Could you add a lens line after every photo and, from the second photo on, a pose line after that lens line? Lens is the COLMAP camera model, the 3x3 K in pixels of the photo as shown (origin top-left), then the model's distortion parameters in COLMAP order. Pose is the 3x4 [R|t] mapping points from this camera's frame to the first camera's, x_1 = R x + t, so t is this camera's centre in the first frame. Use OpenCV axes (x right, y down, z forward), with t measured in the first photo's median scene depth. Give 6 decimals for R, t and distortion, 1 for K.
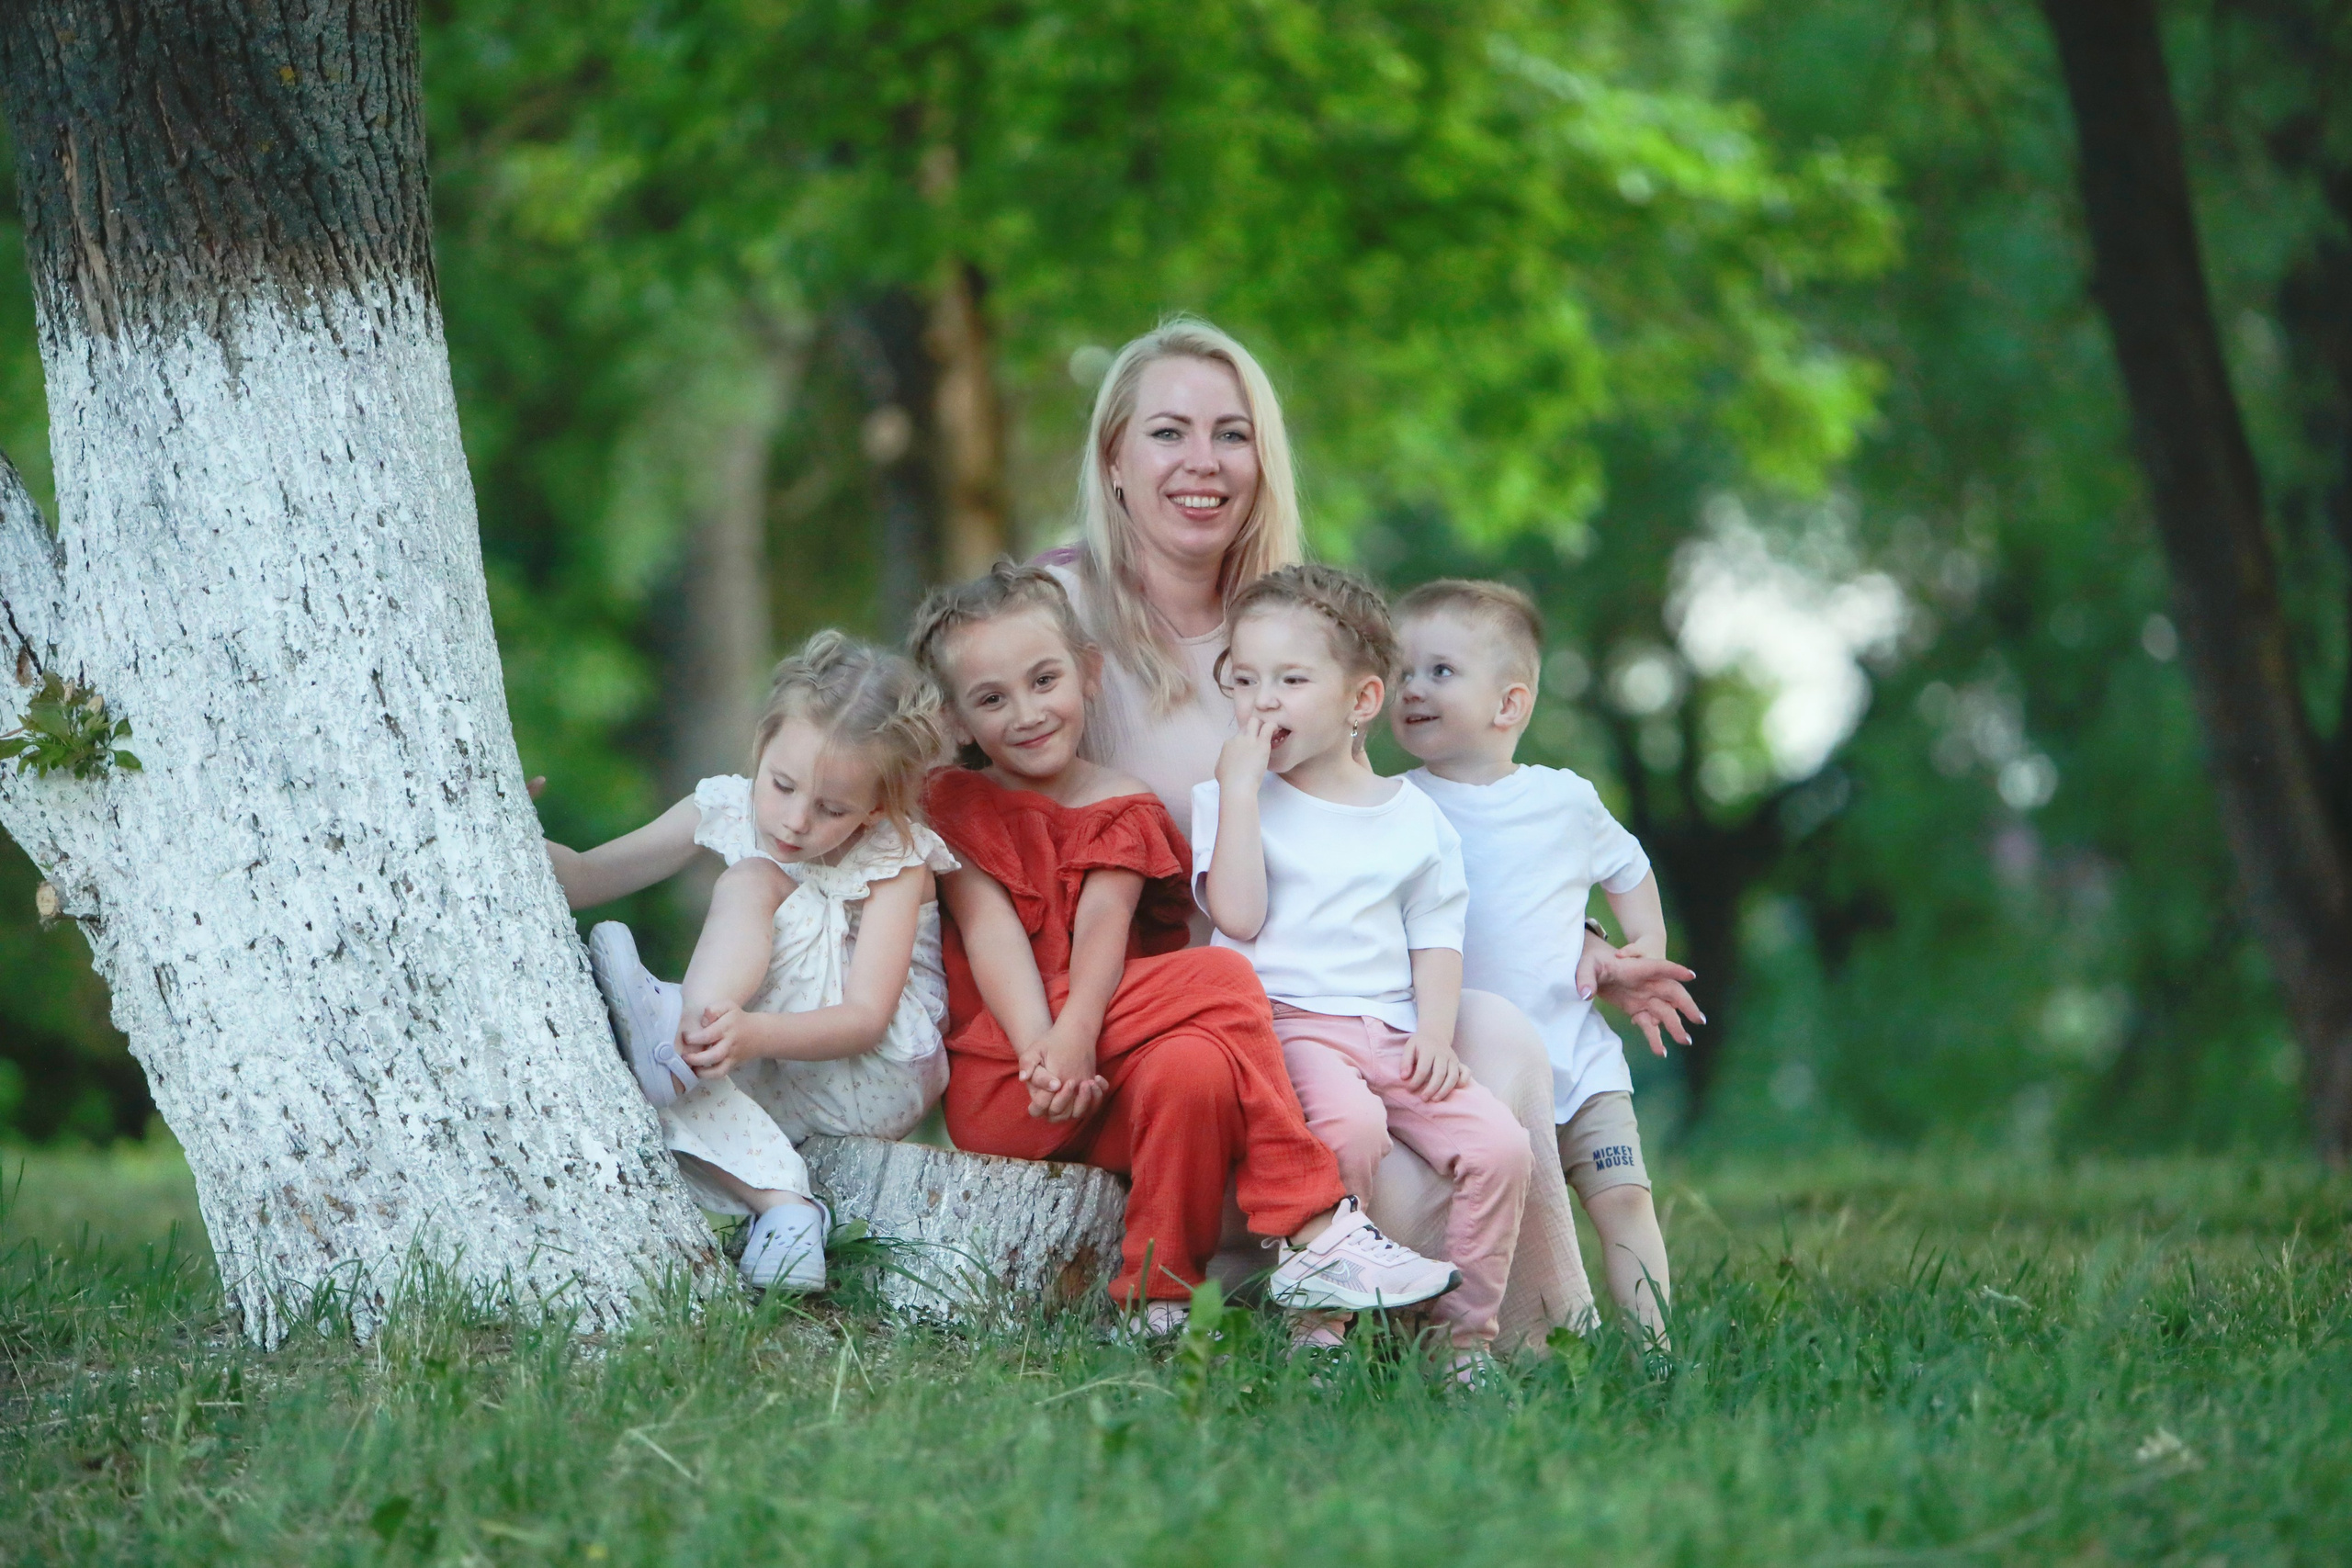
lens RADIAL K [[11031.9, 0, 1096.4], [0, 11031.9, 813.7], [0, 0, 1]] dist [1.366138, 0.329954]
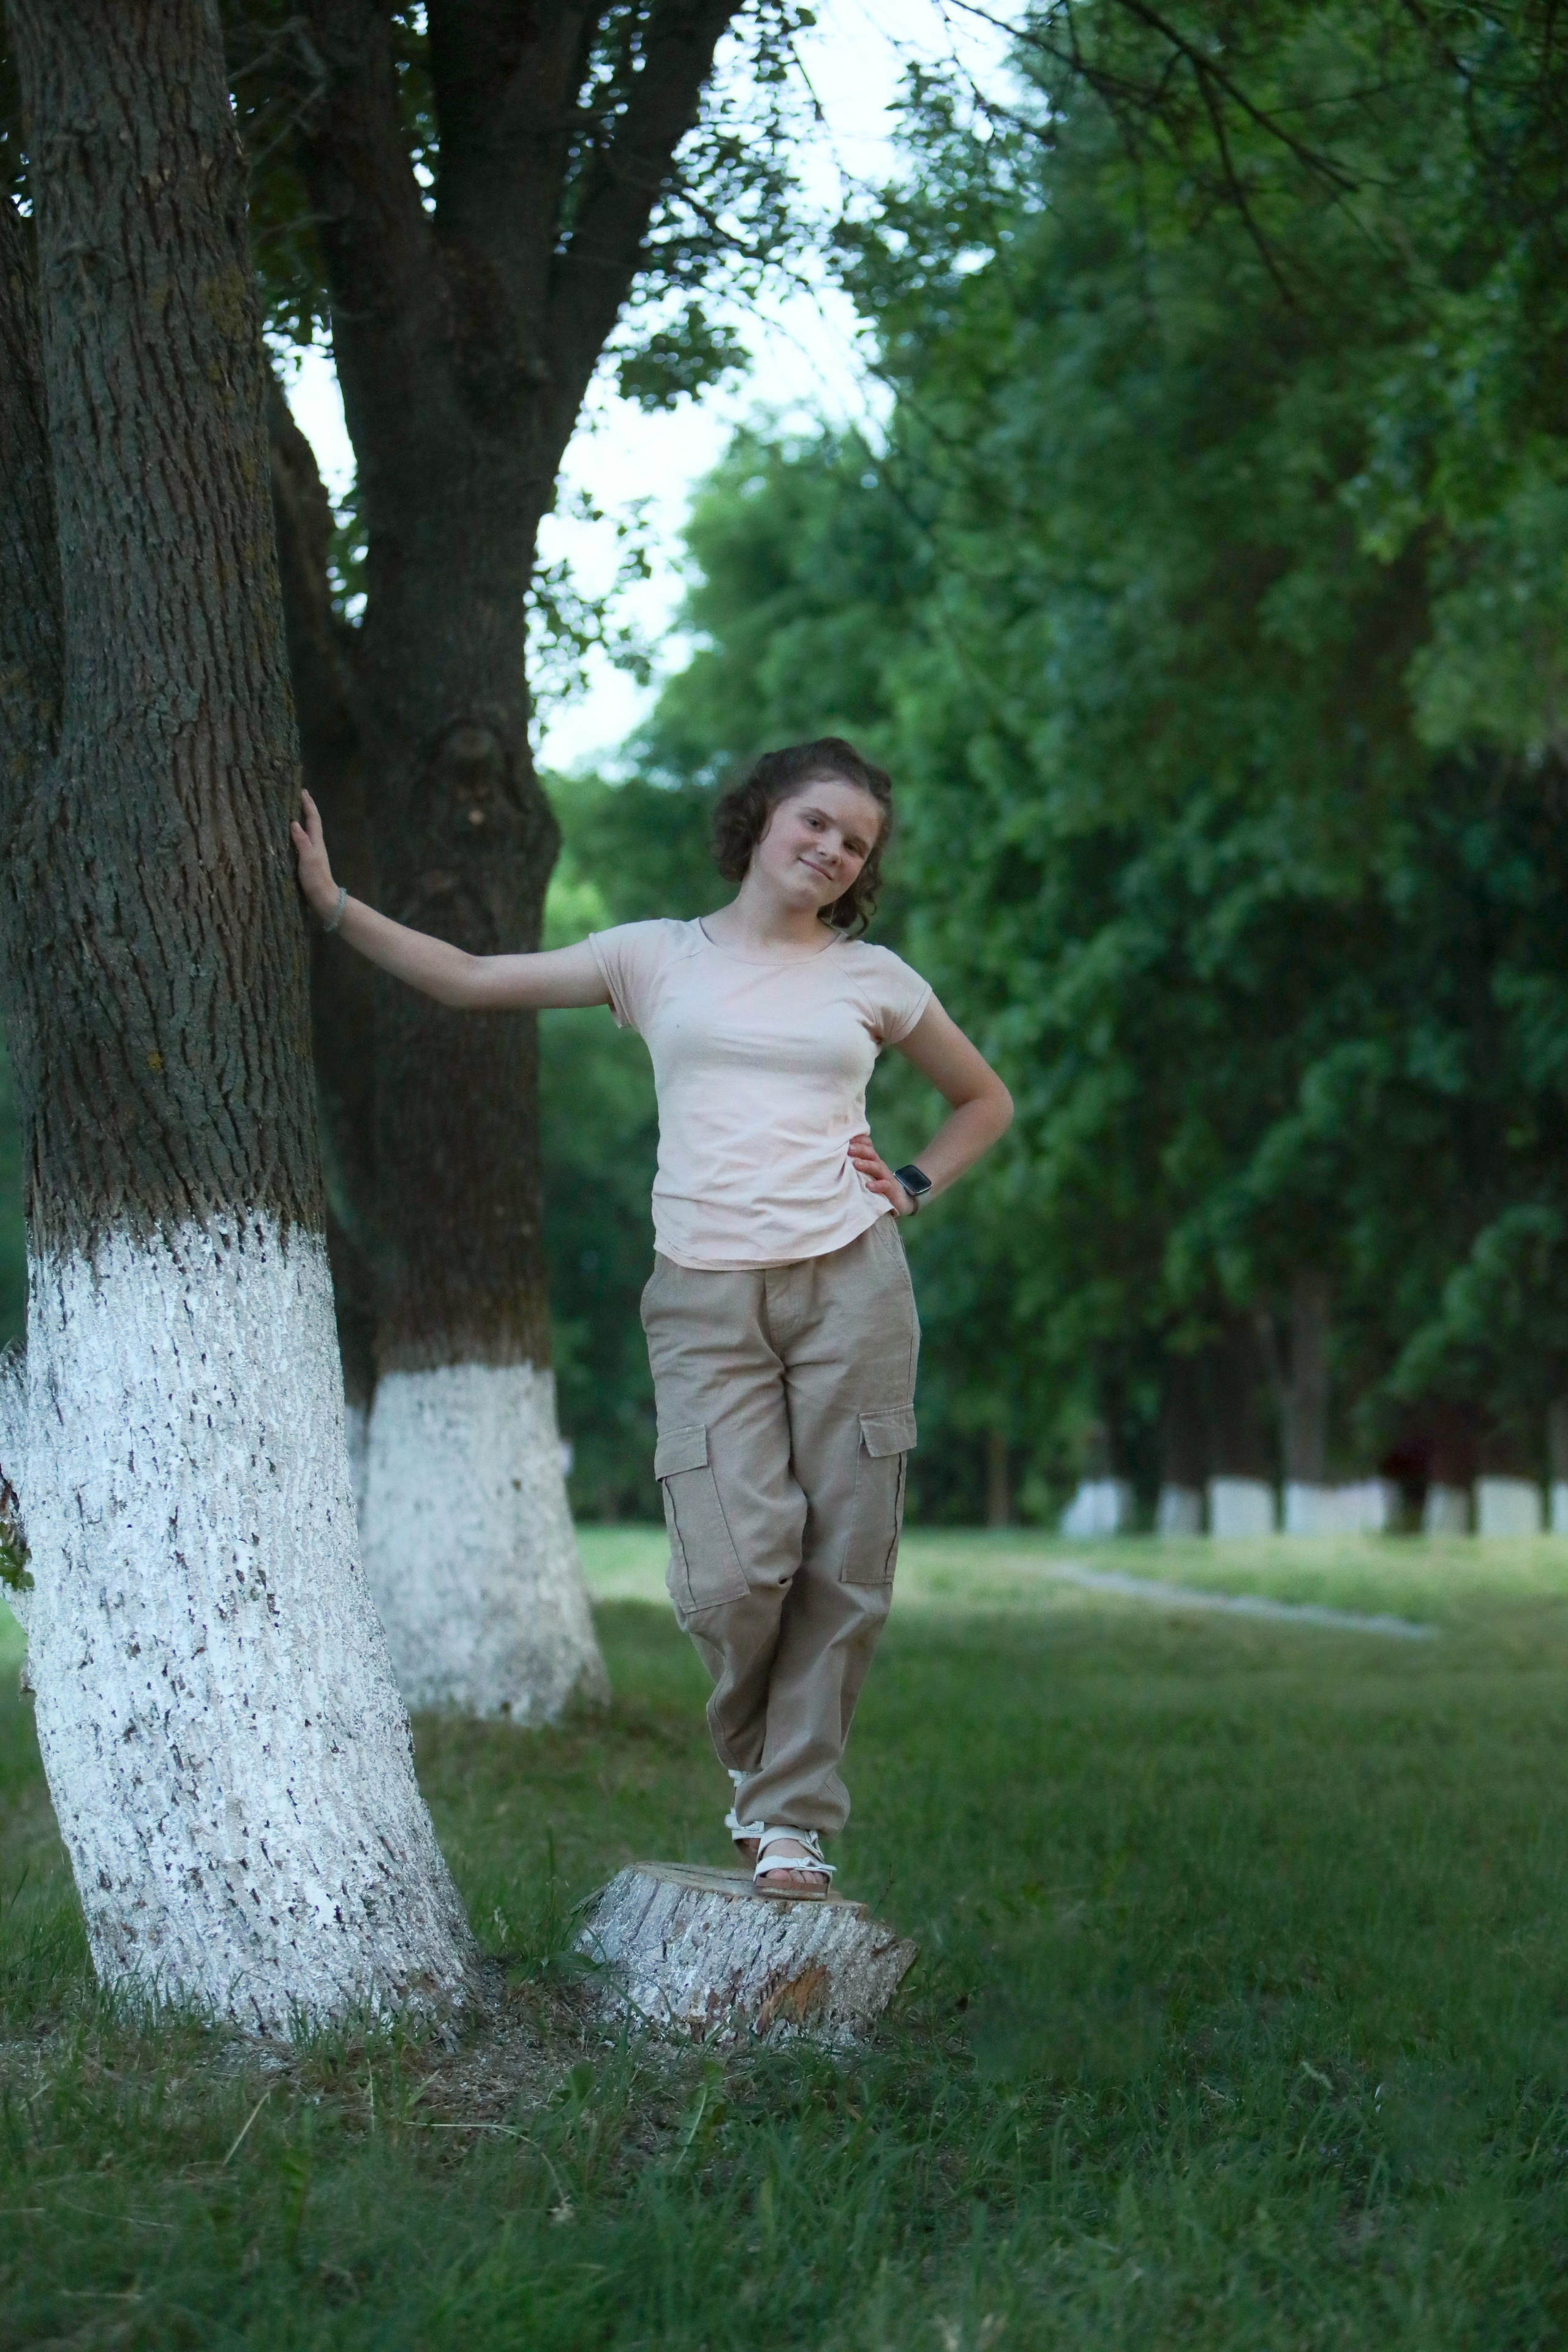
lens RADIAL K [[5413.1, 0, 700.5], [0, 5413.1, 1229.0], [0, 0, 1]] dist [-0.182075, 0.315887]
pose [[0.898609, -0.003145, -0.438739, 0.266894], [-0.002520, 0.999921, -0.012329, -0.038829], [0.438743, 0.012184, 0.898530, 0.459466]]
